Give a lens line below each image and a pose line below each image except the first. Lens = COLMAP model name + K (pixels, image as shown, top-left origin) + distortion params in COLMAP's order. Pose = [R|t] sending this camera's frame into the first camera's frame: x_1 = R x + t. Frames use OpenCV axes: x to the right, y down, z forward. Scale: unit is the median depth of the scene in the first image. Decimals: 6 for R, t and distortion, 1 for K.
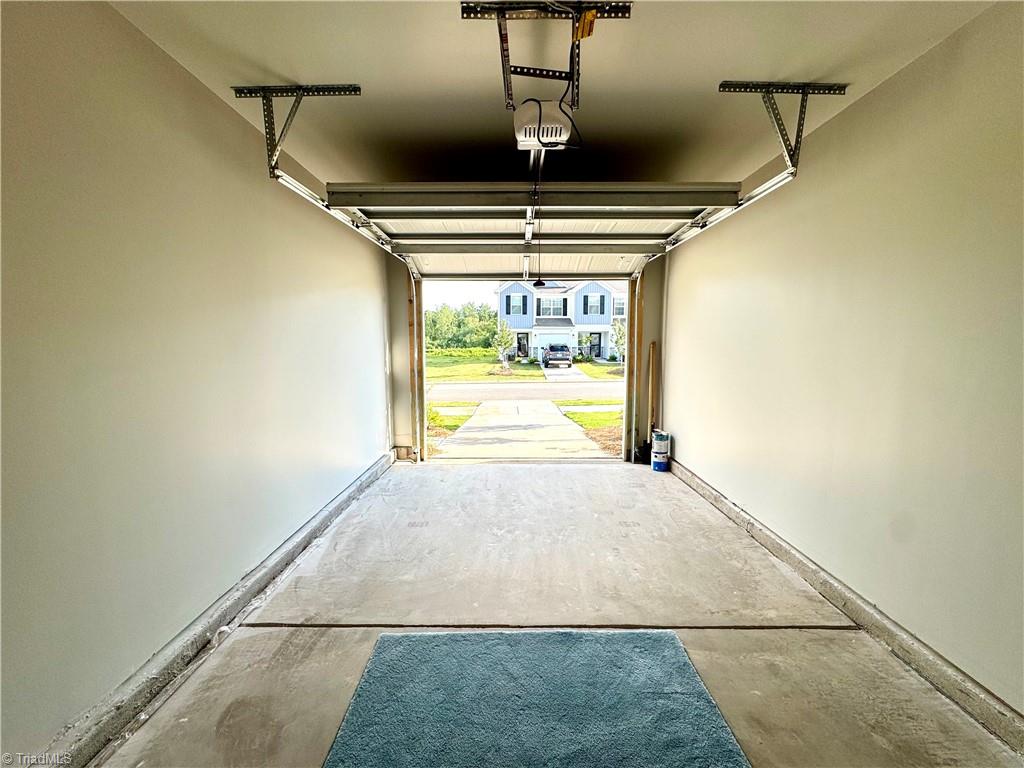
lens RADIAL K [[407.7, 0, 512.3], [0, 407.7, 385.0], [0, 0, 1]] dist [-0.005870, 0.000732]
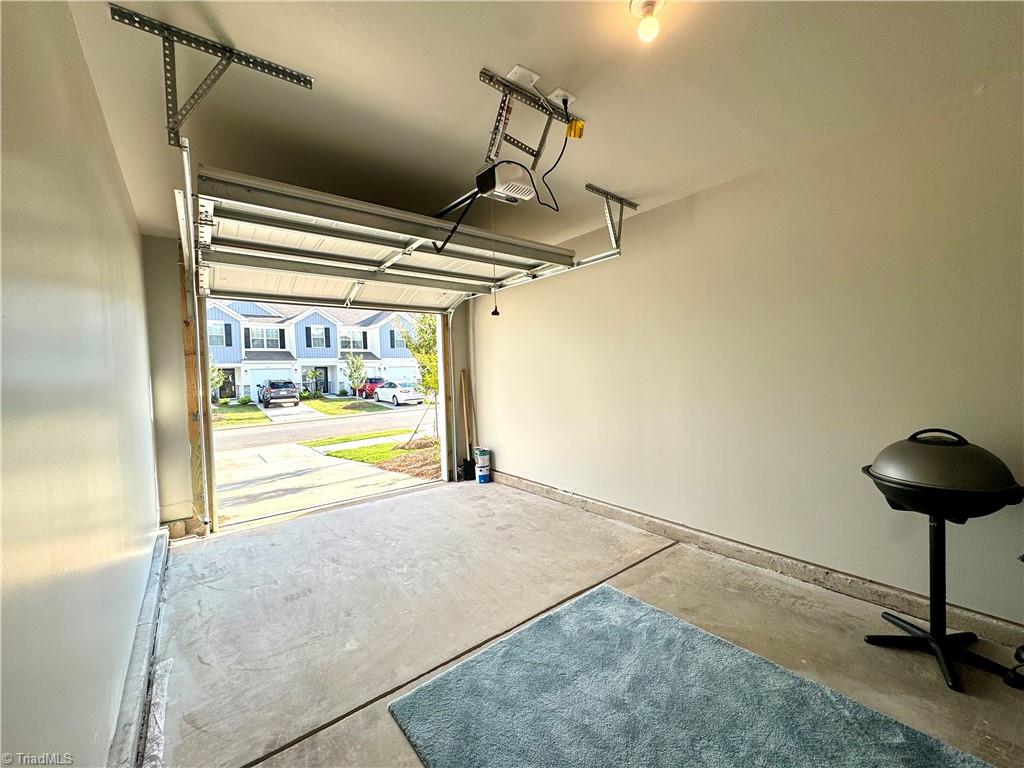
lens RADIAL K [[407.7, 0, 513.8], [0, 407.7, 383.4], [0, 0, 1]] dist [-0.005870, 0.000732]
pose [[0.781187, -0.041246, 0.622933, -0.321530], [0.094992, 0.994050, -0.053306, 0.006559], [-0.617028, 0.100815, 0.780457, 0.053652]]
